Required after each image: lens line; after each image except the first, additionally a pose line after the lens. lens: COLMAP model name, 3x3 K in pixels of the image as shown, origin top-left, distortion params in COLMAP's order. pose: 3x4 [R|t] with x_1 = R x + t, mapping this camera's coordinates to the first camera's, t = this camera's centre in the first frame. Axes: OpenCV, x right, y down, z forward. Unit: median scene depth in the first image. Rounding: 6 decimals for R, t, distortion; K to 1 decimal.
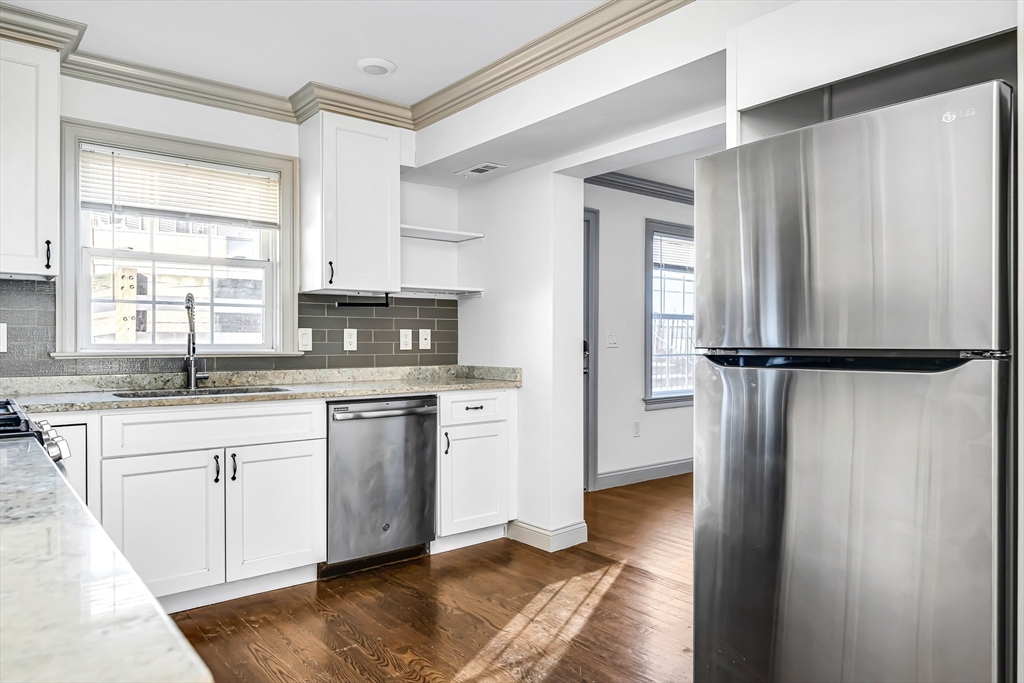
lens RADIAL K [[670.9, 0, 512.0], [0, 670.9, 341.5], [0, 0, 1]] dist [0.000642, -0.000398]
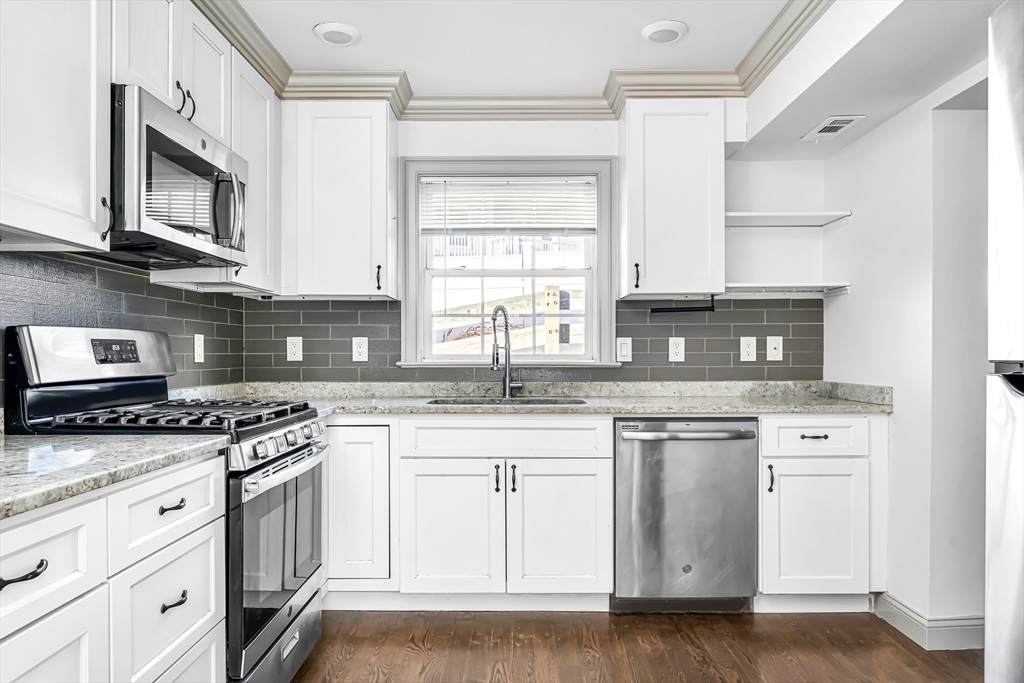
lens RADIAL K [[680.7, 0, 512.8], [0, 680.7, 355.3], [0, 0, 1]] dist [0.001204, -0.001936]
pose [[0.774835, 0.000463, -0.632164, 0.173441], [0.002732, 0.999988, 0.004082, 0.000613], [0.632158, -0.004890, 0.774824, 0.173337]]
